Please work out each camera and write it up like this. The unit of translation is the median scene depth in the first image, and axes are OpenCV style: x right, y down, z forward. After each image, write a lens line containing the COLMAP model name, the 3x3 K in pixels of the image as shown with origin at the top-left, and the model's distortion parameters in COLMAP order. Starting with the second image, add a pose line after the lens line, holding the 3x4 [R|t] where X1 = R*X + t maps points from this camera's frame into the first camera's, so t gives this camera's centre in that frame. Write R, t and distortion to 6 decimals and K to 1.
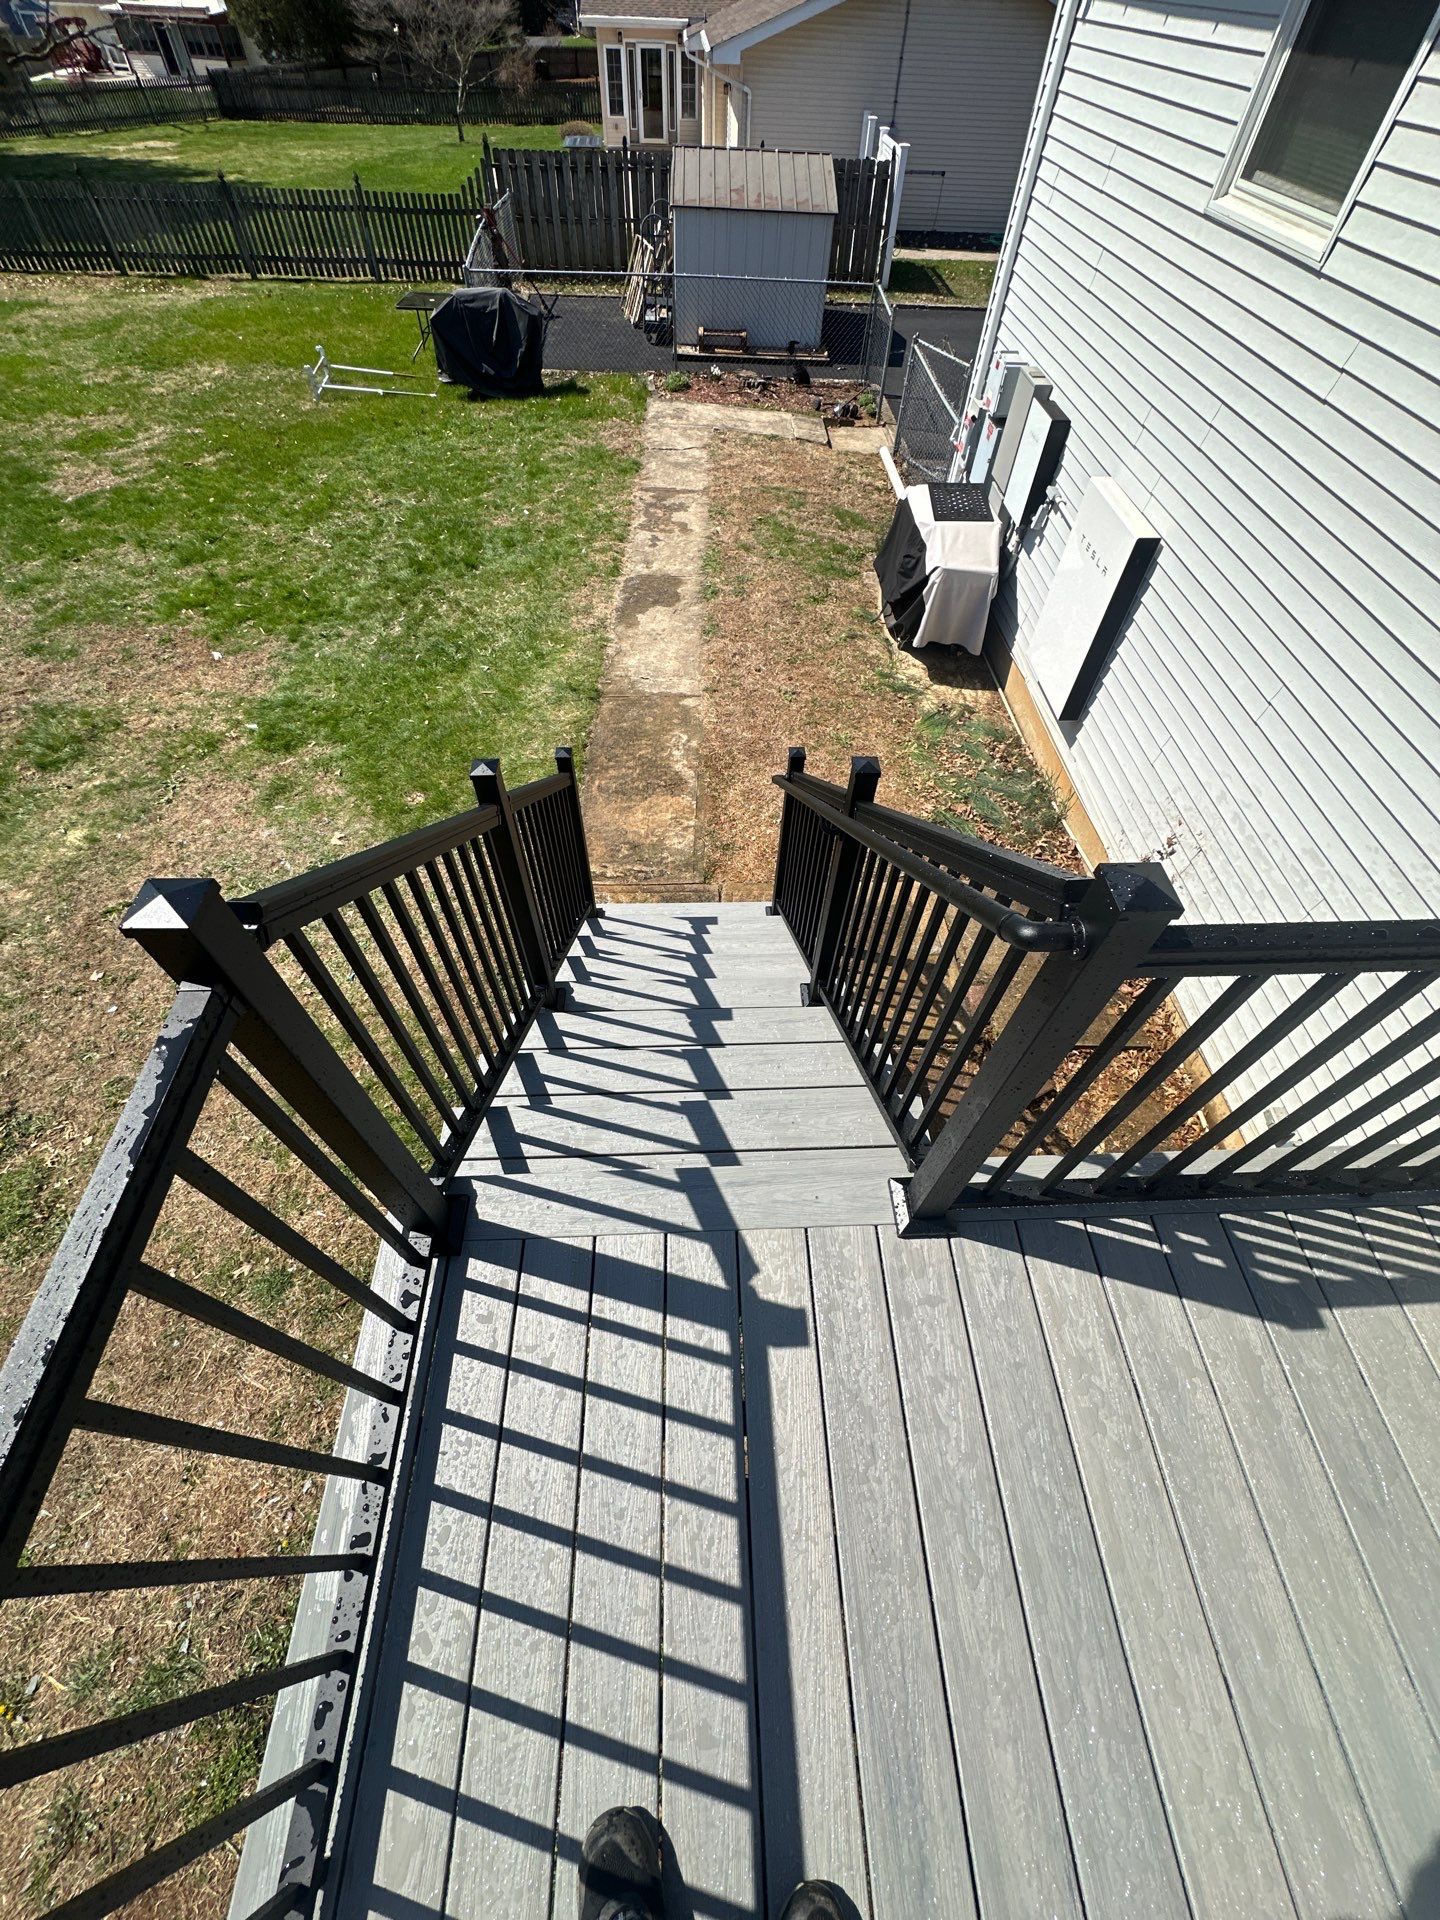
lens RADIAL K [[760.5, 0, 730.2], [0, 760.5, 972.4], [0, 0, 1]] dist [-0.004256, 0.000210]
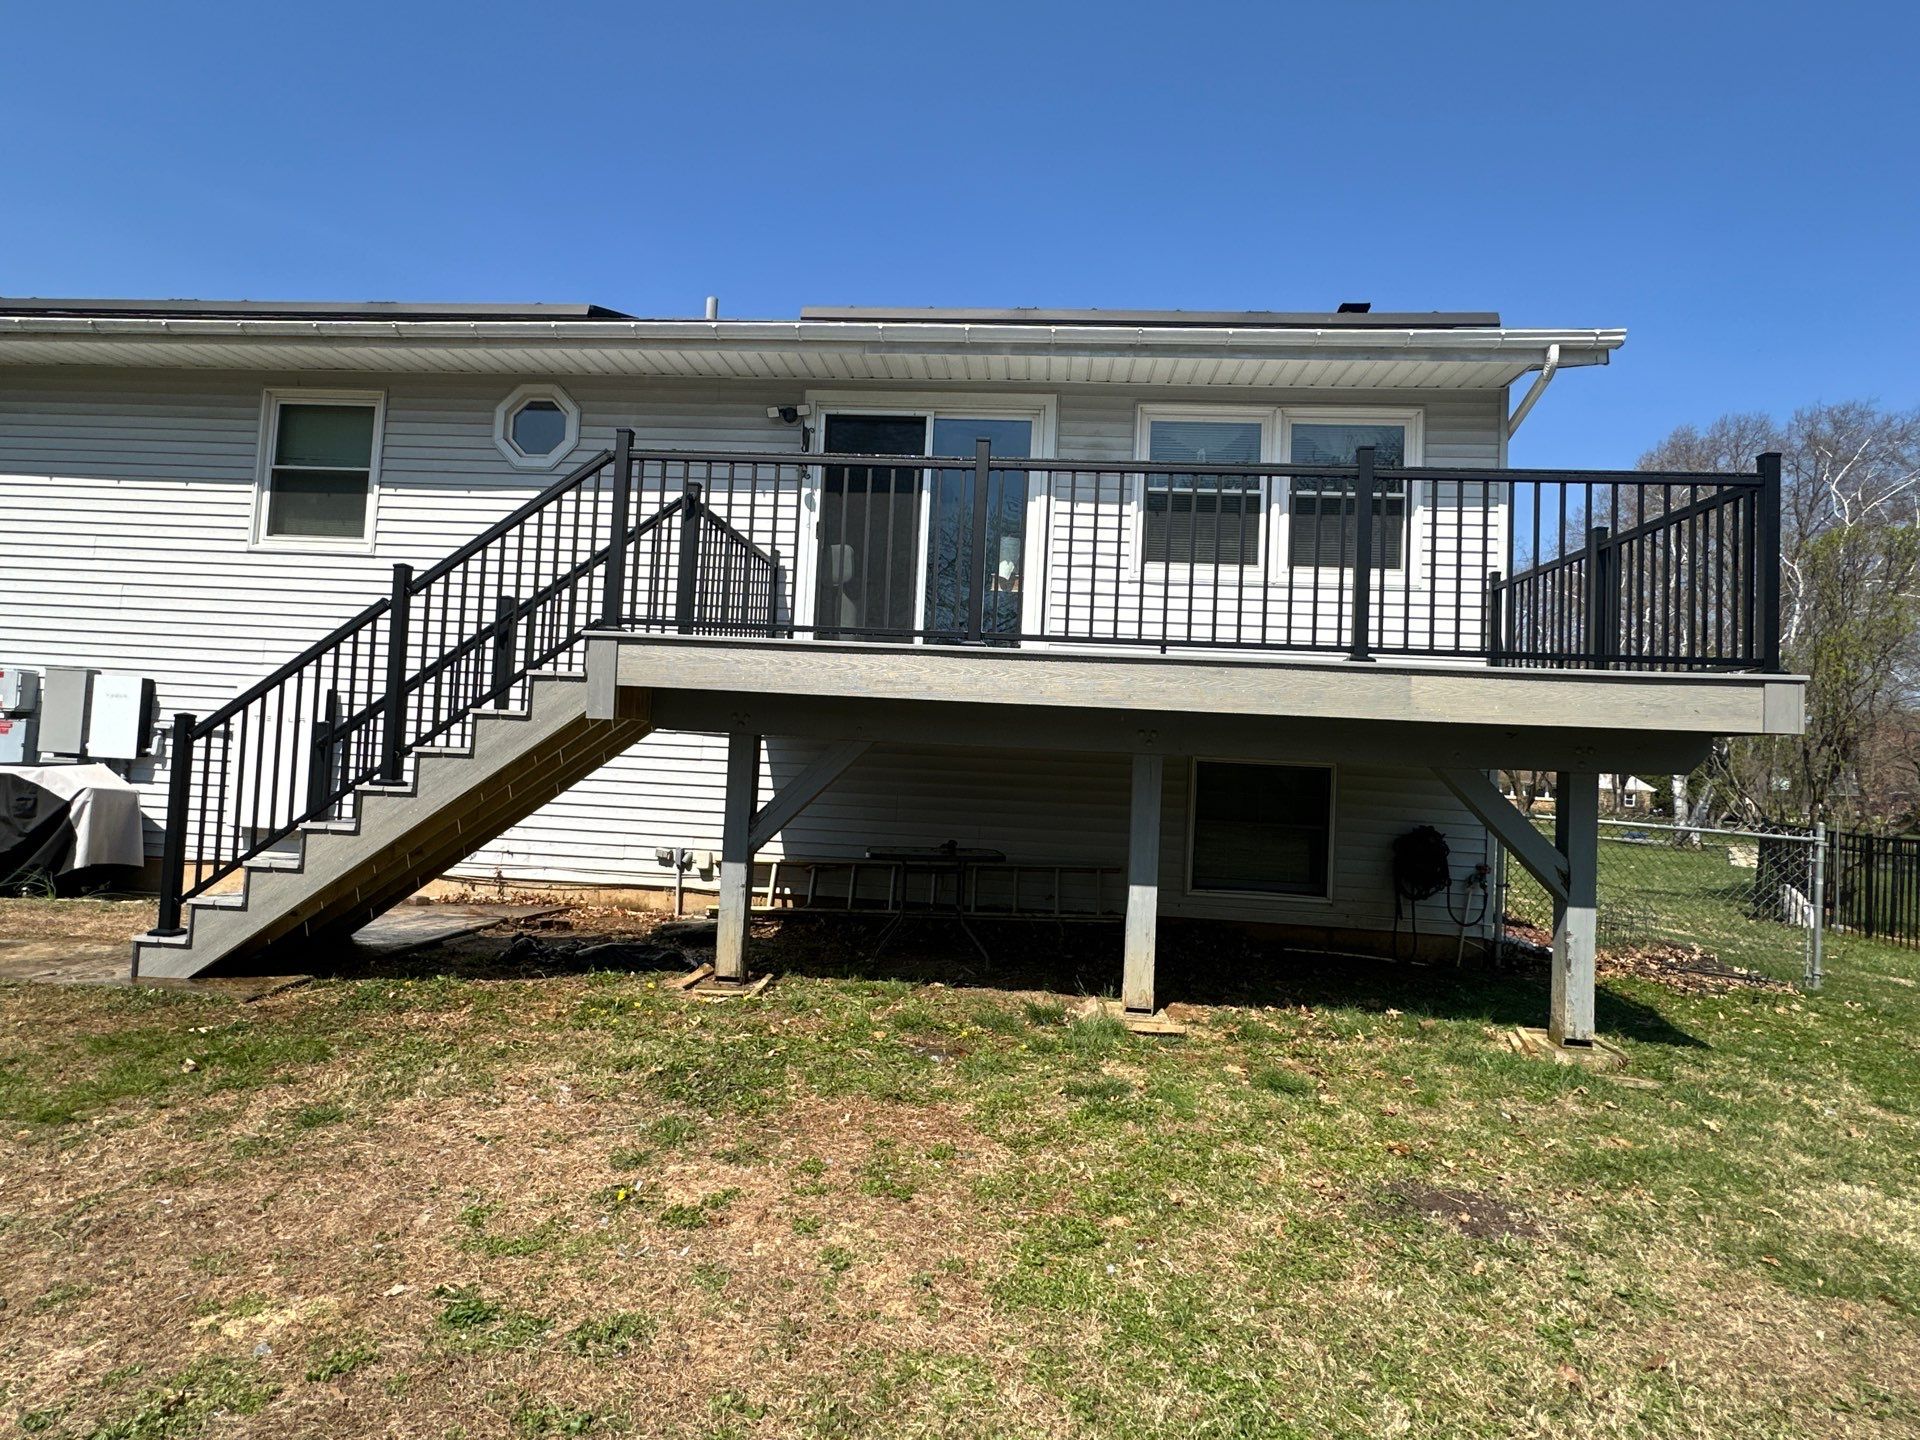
lens RADIAL K [[1037.9, 0, 951.7], [0, 1037.9, 716.9], [0, 0, 1]] dist [-0.006008, 0.000937]
pose [[0.124084, 0.035371, 0.991641, -0.412534], [0.764885, 0.633212, -0.118296, 0.203630], [-0.632103, 0.773170, 0.051517, 0.044621]]
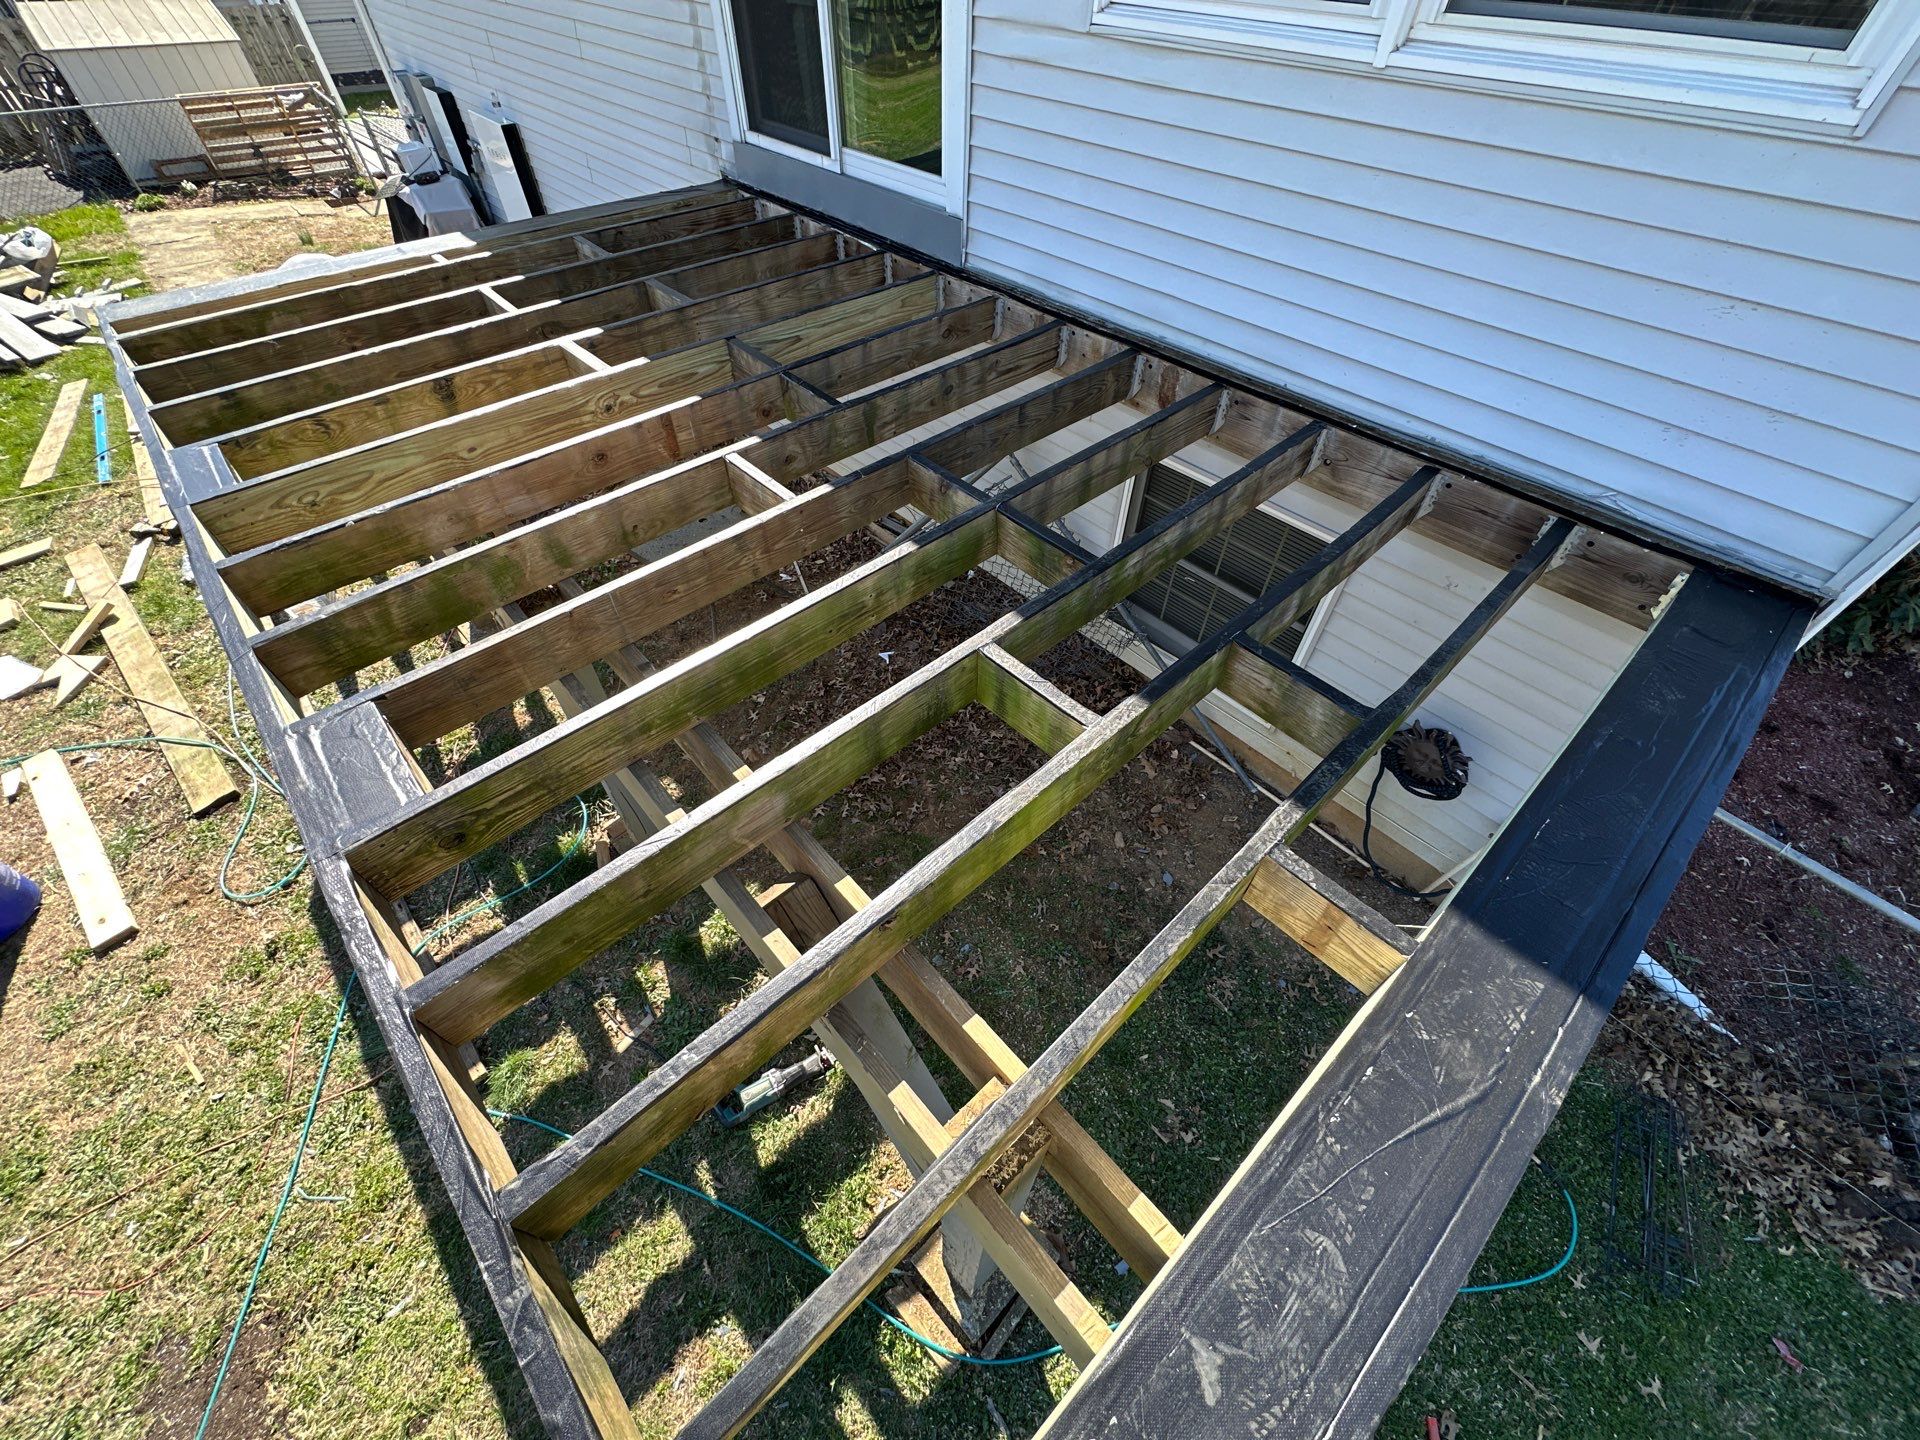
lens RADIAL K [[760.5, 0, 957.3], [0, 760.5, 716.2], [0, 0, 1]] dist [-0.004256, 0.000210]
pose [[0.764379, -0.484431, 0.425502, -0.005615], [0.517339, 0.854665, 0.043673, 0.291181], [-0.384818, 0.186746, 0.903903, -0.187048]]
